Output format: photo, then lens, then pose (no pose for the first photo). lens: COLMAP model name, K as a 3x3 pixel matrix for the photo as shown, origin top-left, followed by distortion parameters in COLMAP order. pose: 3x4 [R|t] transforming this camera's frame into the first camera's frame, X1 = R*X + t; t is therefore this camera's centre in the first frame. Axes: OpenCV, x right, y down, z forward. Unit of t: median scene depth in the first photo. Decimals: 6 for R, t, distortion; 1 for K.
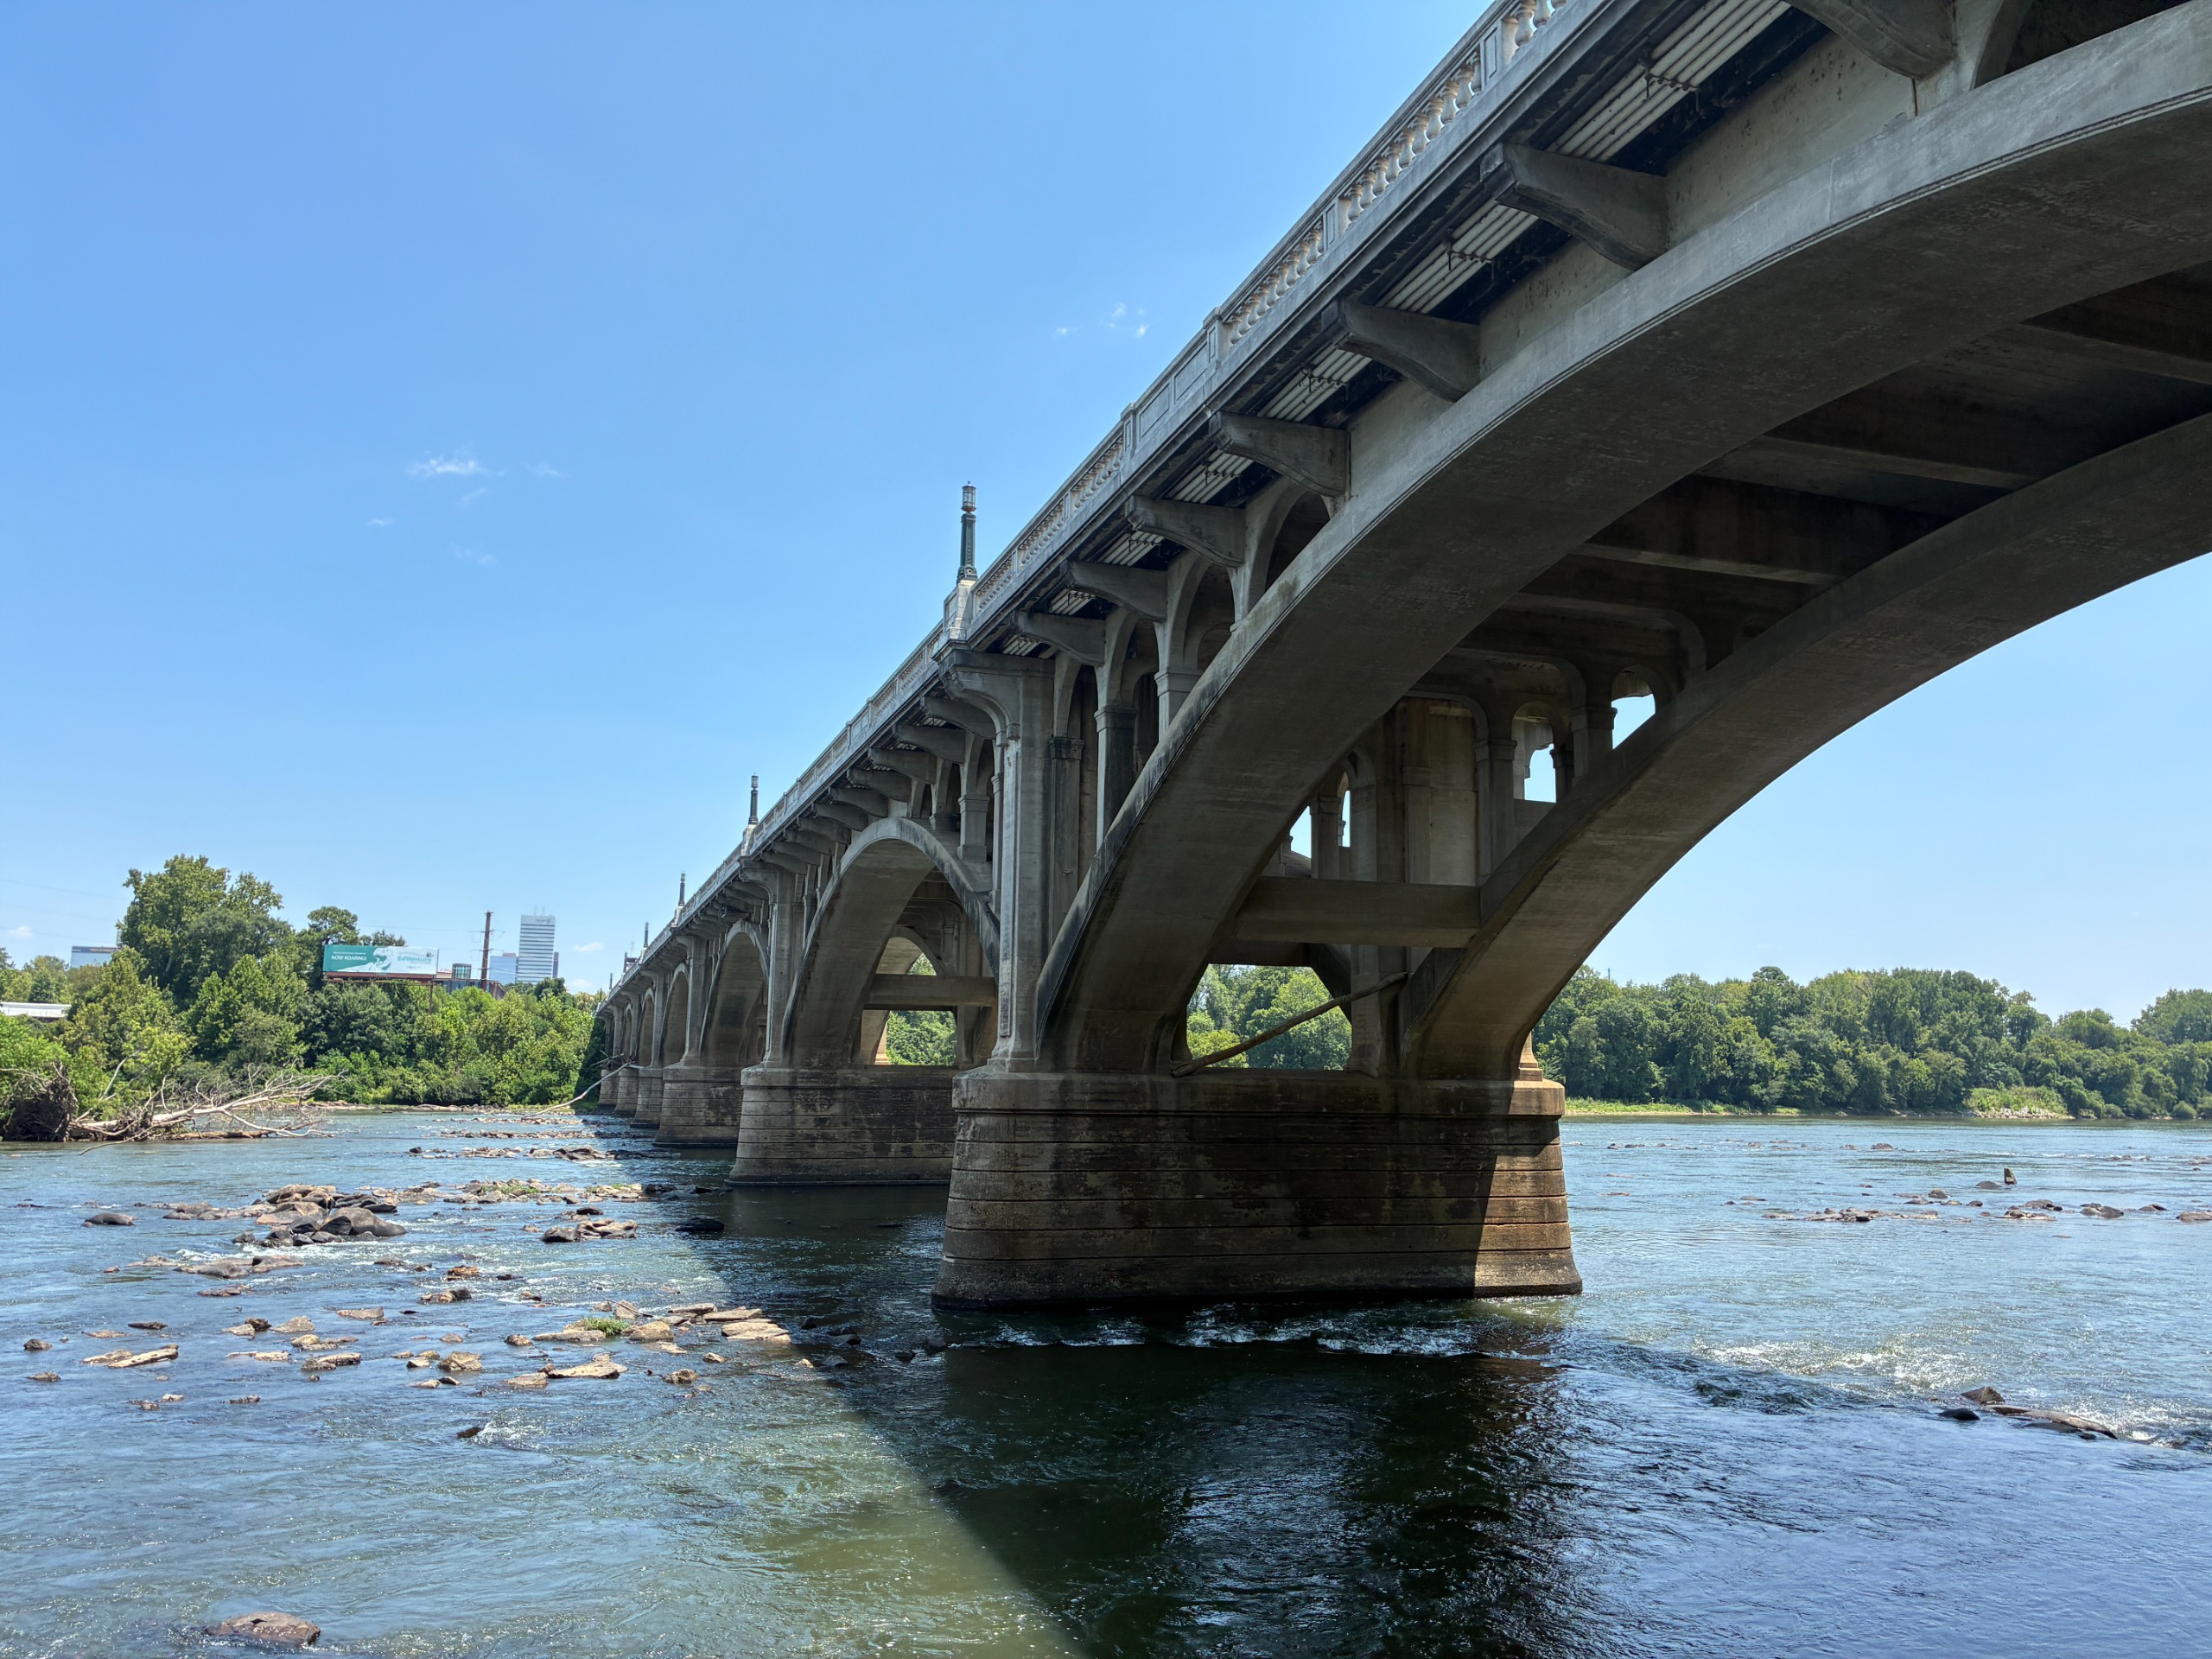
lens RADIAL K [[1657.4, 0, 1101.0], [0, 1657.4, 818.1], [0, 0, 1]] dist [0.045261, -0.045973]
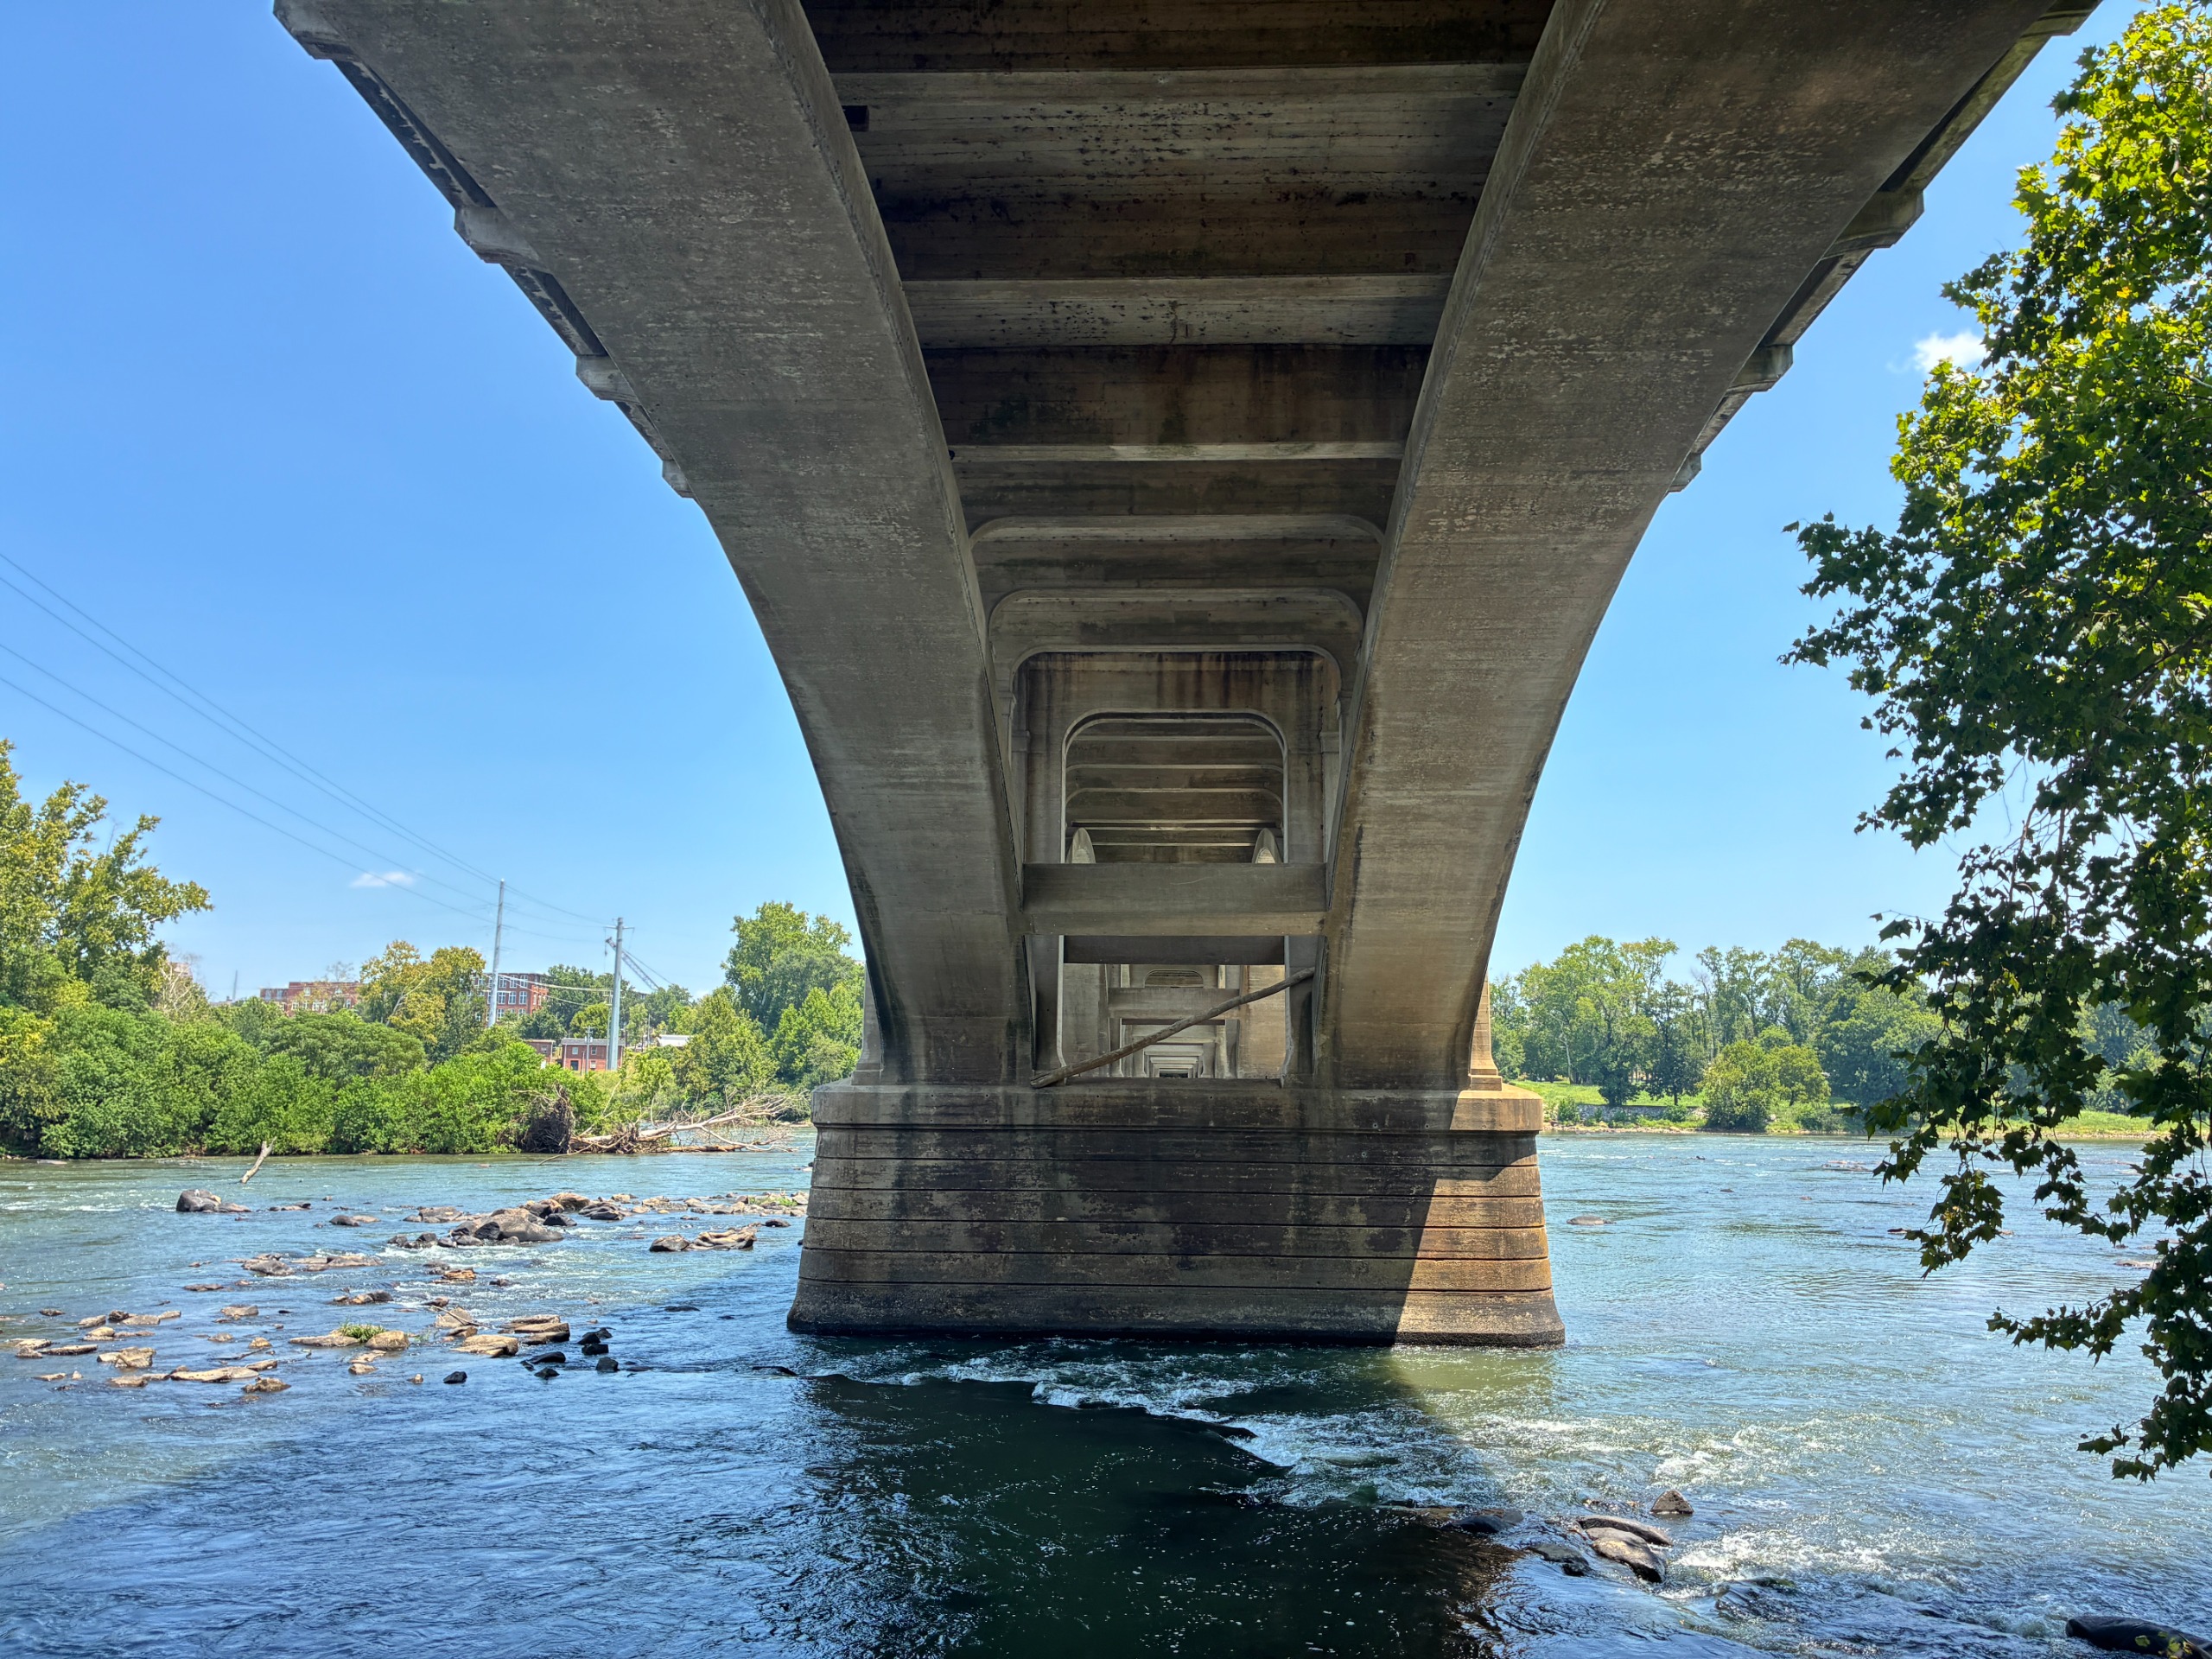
lens RADIAL K [[1657.4, 0, 1096.8], [0, 1657.4, 819.8], [0, 0, 1]] dist [0.045261, -0.045973]
pose [[0.936087, -0.062879, -0.346103, 0.385421], [0.059148, 0.998021, -0.021343, 0.028023], [0.346760, -0.000493, 0.937954, 0.143501]]
